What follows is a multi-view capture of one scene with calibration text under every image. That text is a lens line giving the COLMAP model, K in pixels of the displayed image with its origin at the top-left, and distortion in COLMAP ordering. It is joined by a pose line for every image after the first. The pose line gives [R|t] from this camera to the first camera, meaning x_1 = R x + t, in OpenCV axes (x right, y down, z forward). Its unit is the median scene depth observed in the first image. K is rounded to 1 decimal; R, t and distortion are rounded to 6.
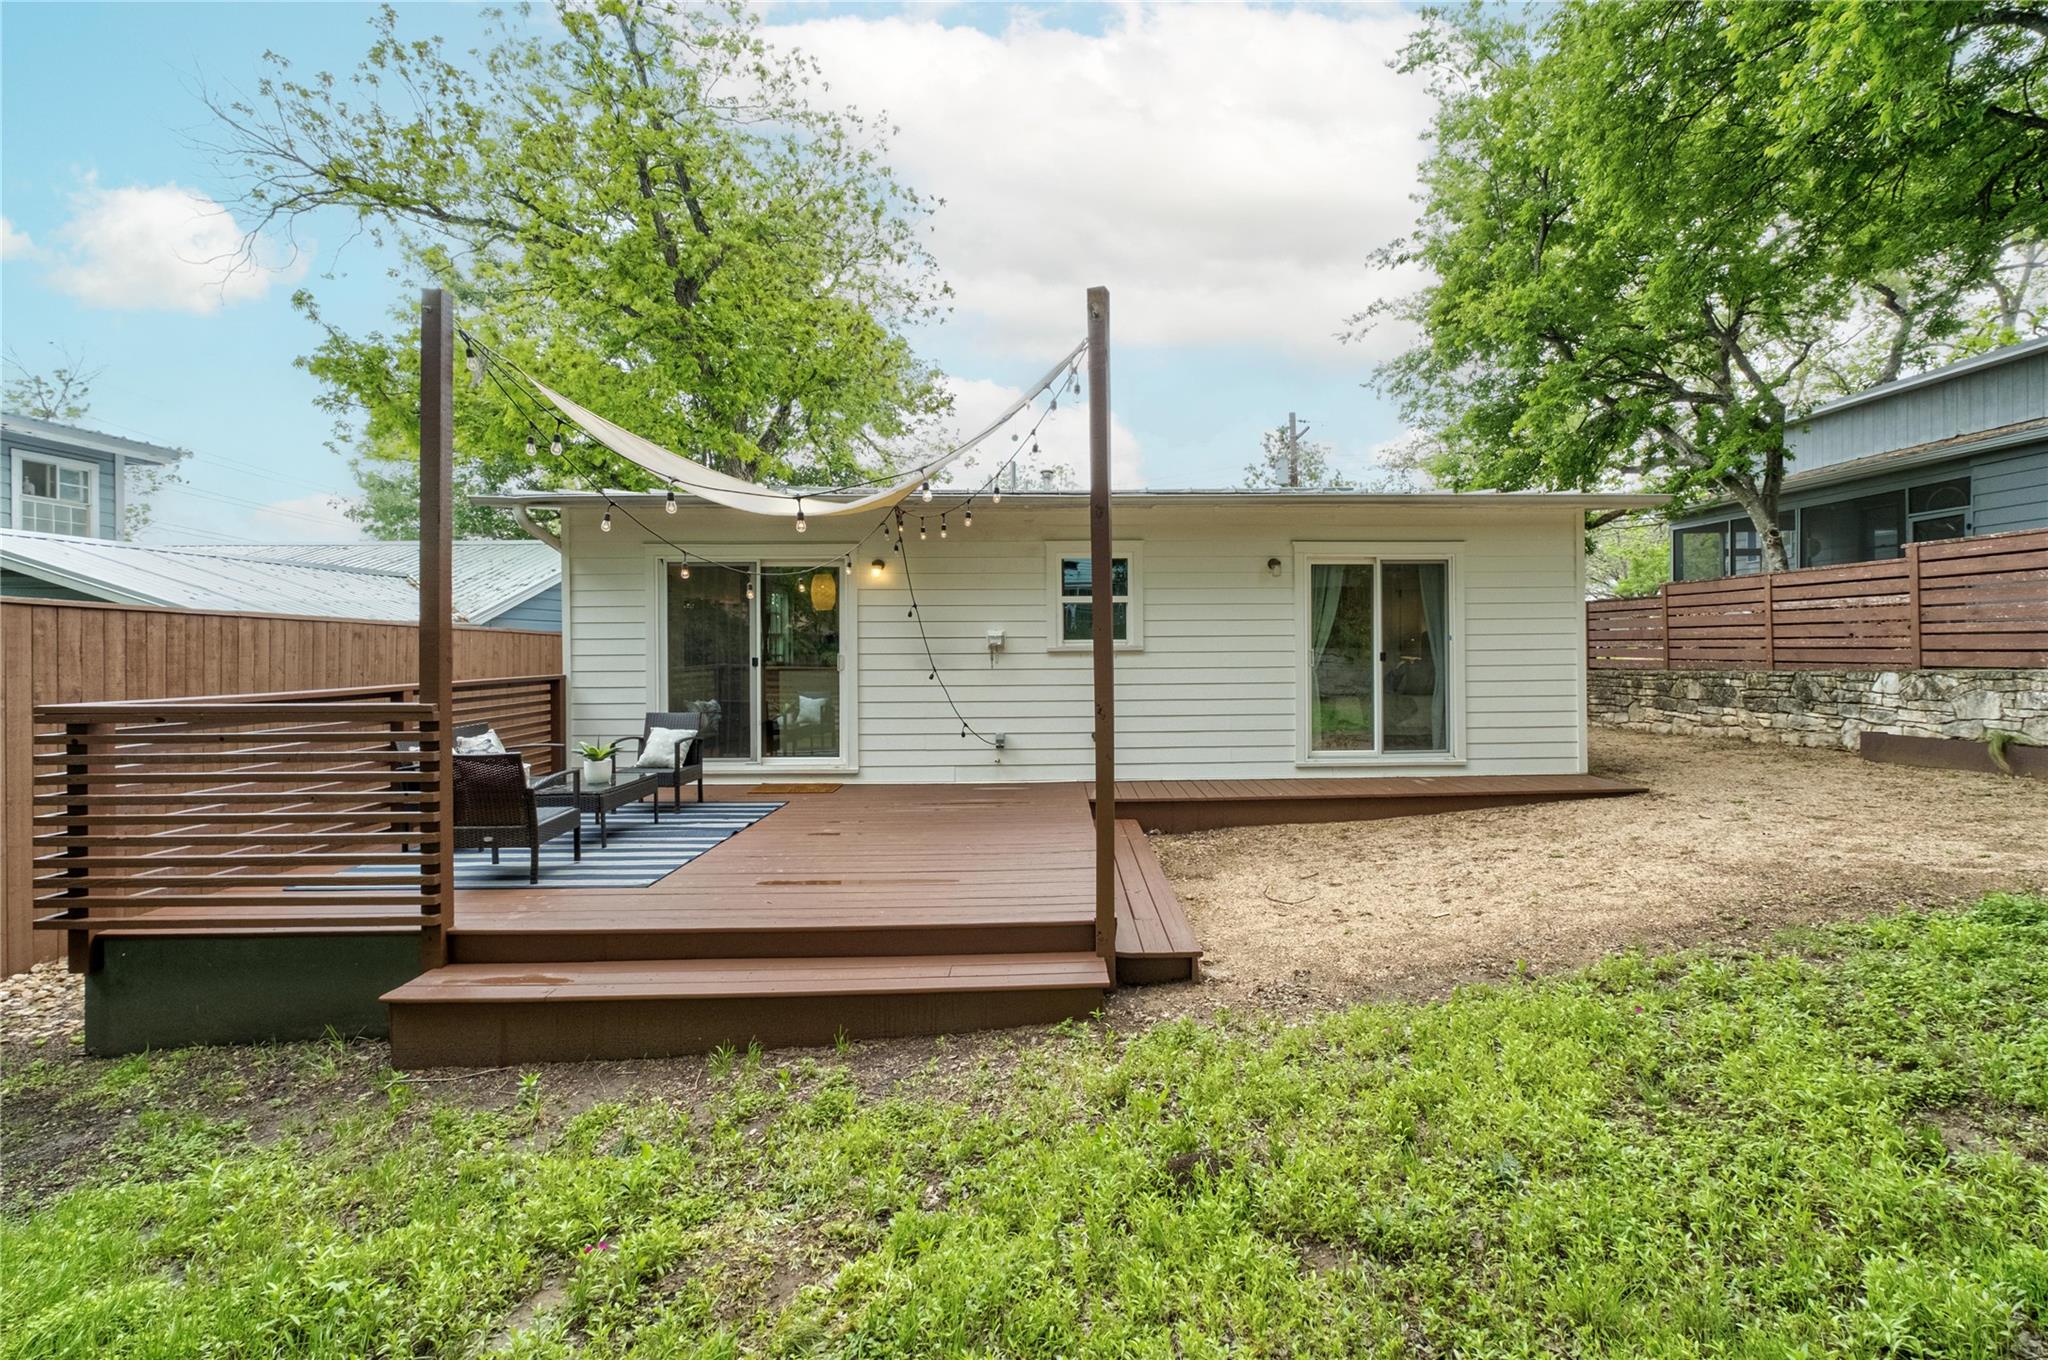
lens RADIAL K [[906.6, 0, 1086.9], [0, 906.6, 654.3], [0, 0, 1]] dist [0.001339, 0.000220]
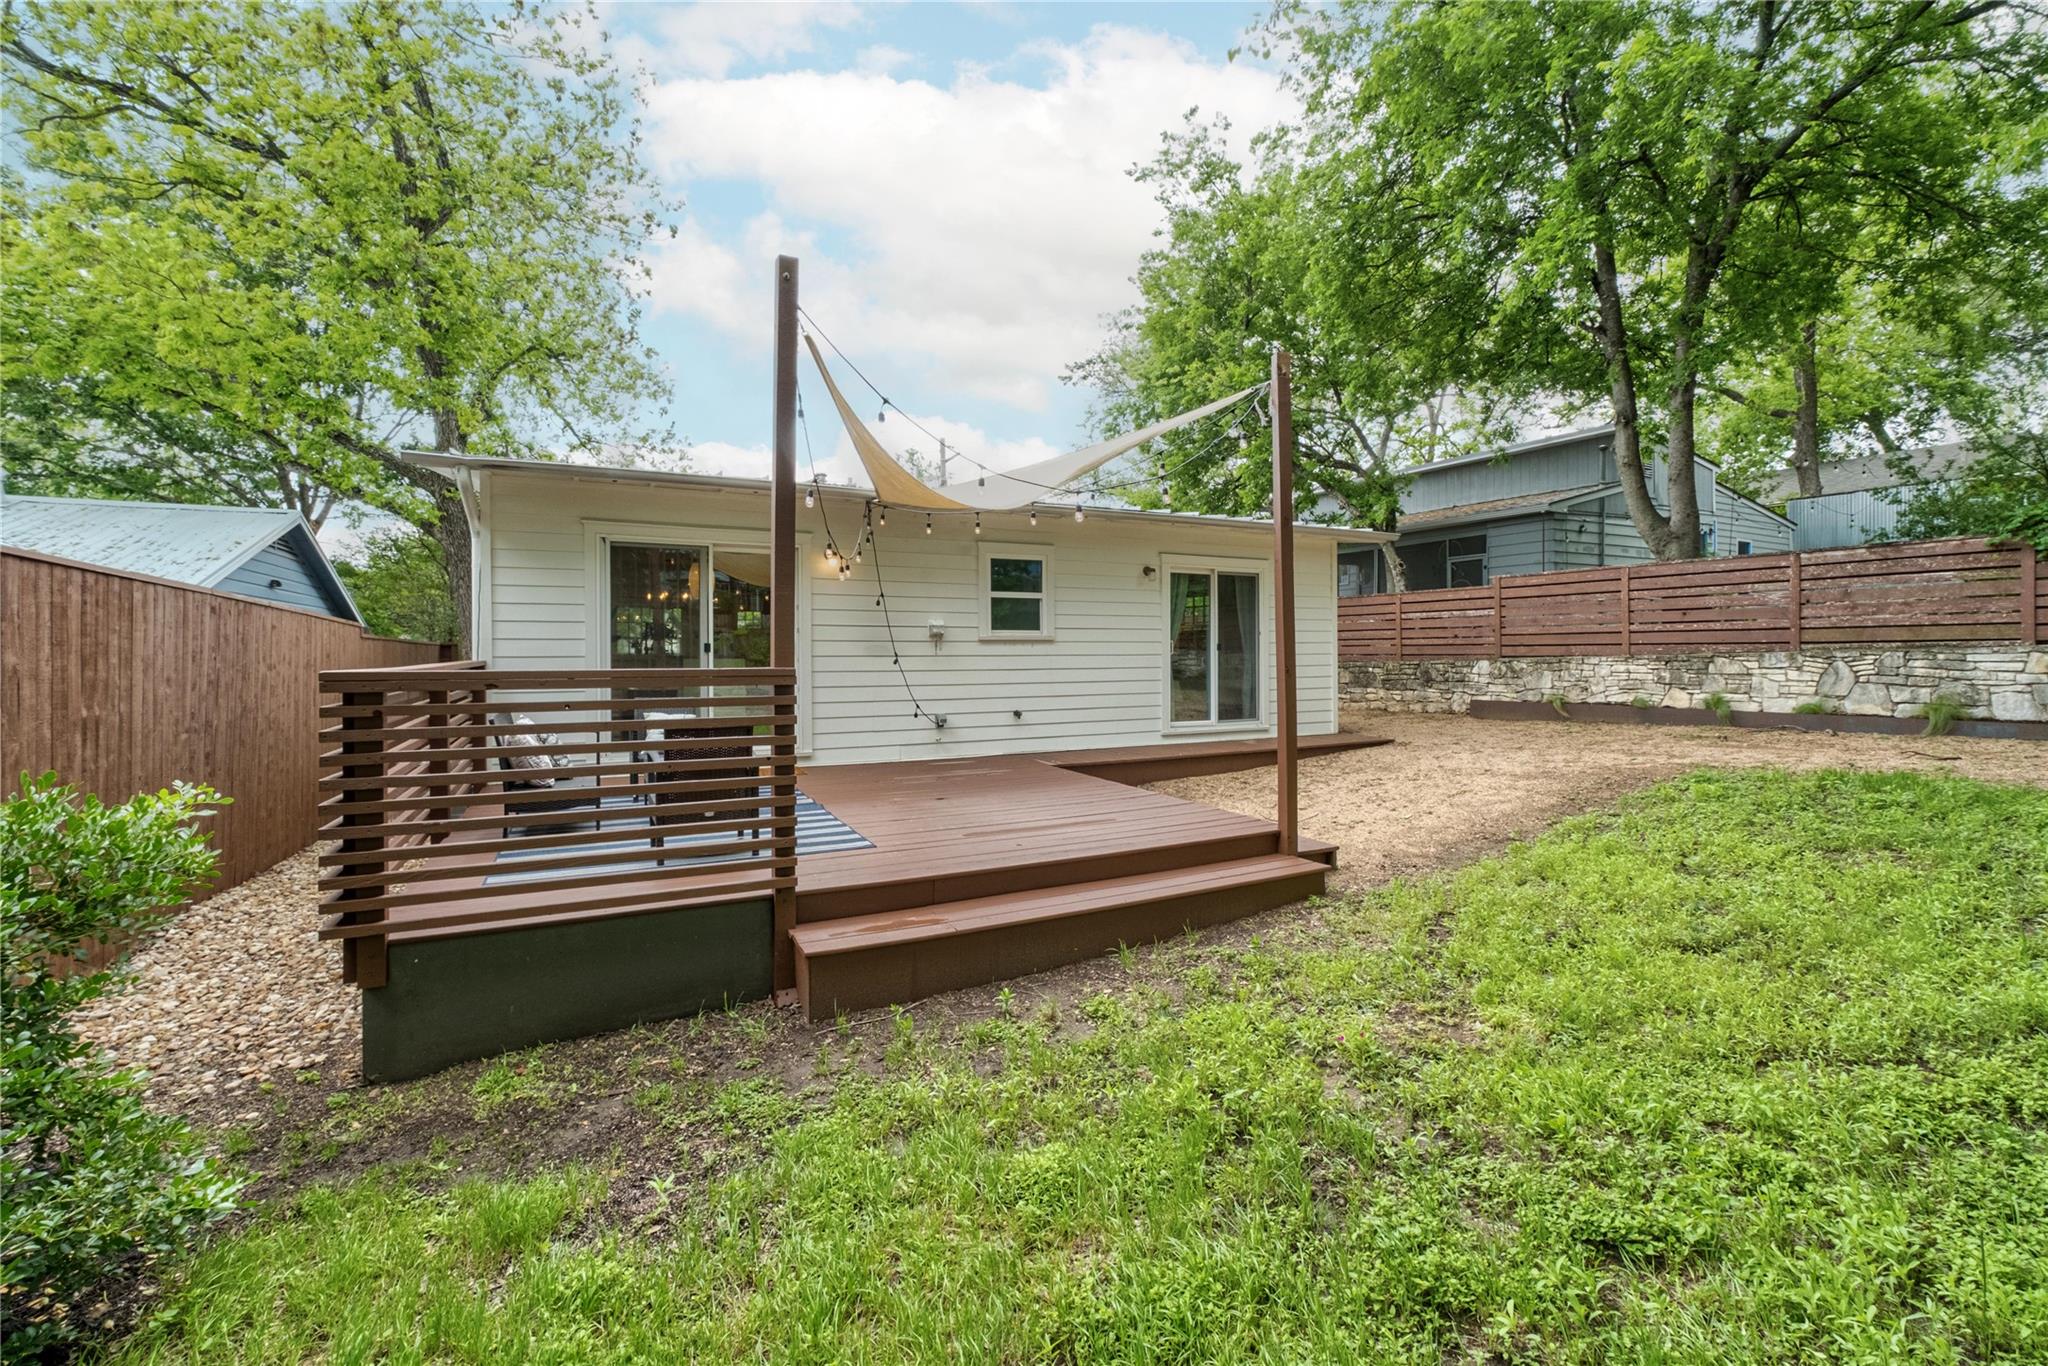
lens RADIAL K [[864.0, 0, 1022.2], [0, 864.0, 663.5], [0, 0, 1]] dist [-0.001348, 0.000060]
pose [[0.908969, -0.000504, 0.416864, -0.436716], [-0.000180, 0.999999, 0.001600, 0.023846], [-0.416864, -0.001529, 0.908967, 0.008064]]
